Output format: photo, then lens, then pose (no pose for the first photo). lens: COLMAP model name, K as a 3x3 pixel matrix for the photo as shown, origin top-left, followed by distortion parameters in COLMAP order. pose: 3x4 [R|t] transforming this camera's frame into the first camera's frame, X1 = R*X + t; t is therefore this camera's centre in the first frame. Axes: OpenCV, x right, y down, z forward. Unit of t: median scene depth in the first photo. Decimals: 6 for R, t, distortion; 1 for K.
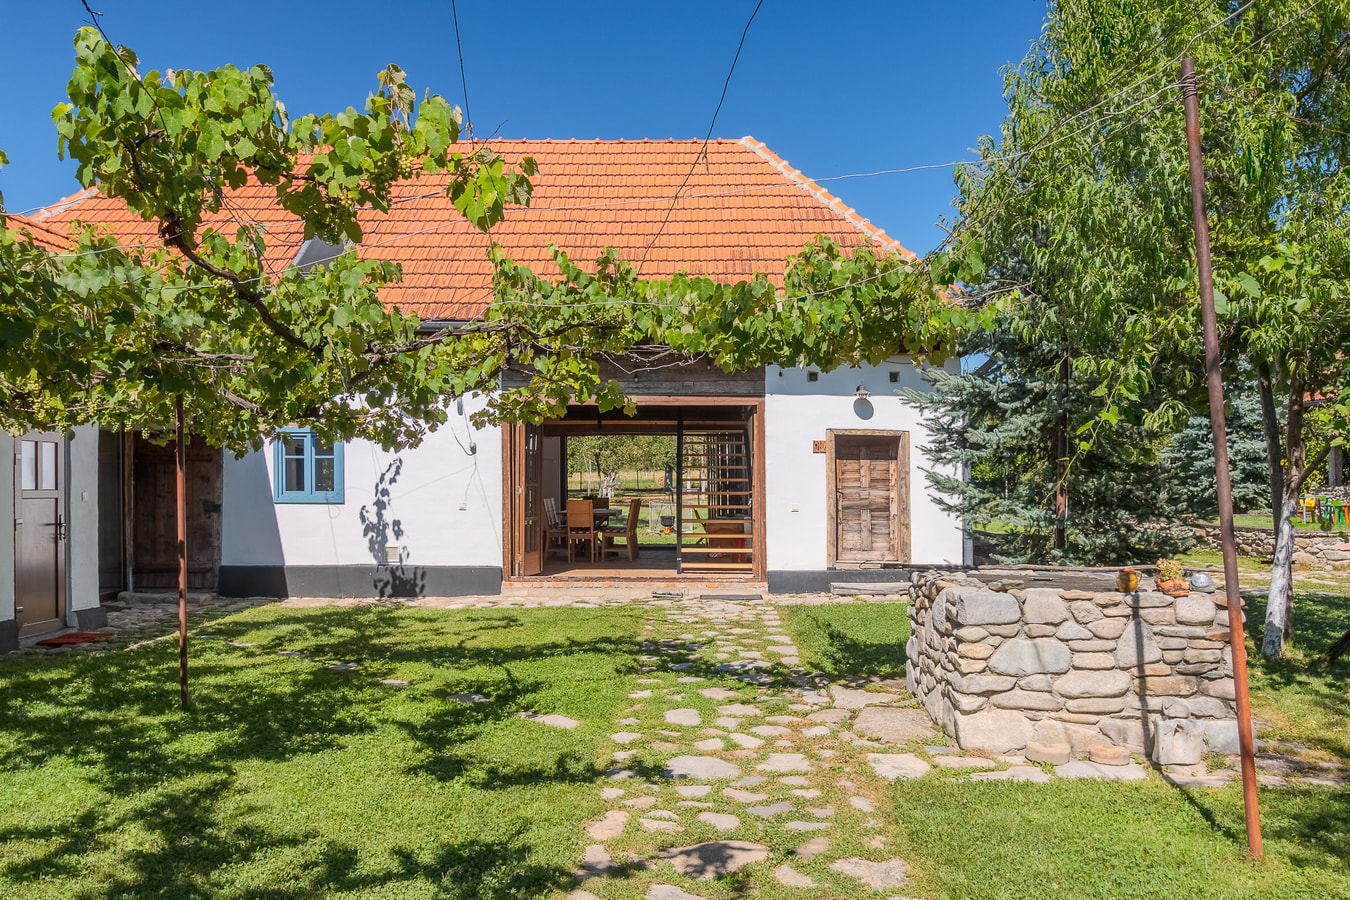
lens RADIAL K [[984.8, 0, 675.4], [0, 984.8, 451.4], [0, 0, 1]] dist [-0.004339, 0.002575]
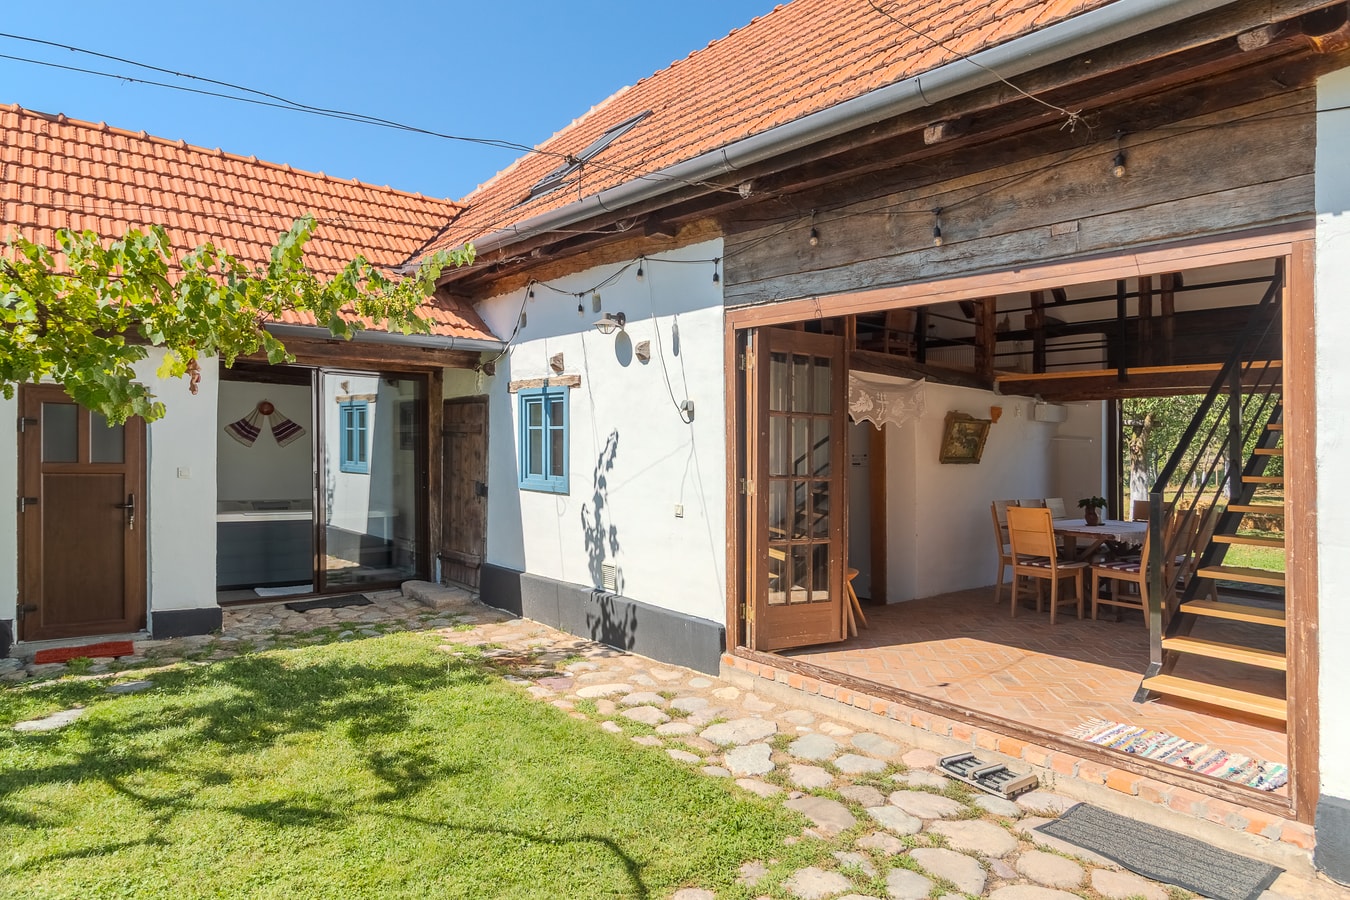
lens RADIAL K [[863.0, 0, 679.3], [0, 863.0, 442.7], [0, 0, 1]] dist [-0.001814, -0.000094]
pose [[0.681172, 0.016151, -0.731945, 0.160699], [-0.002723, 0.999806, 0.019527, 0.003727], [0.732118, -0.011308, 0.681084, 0.645929]]
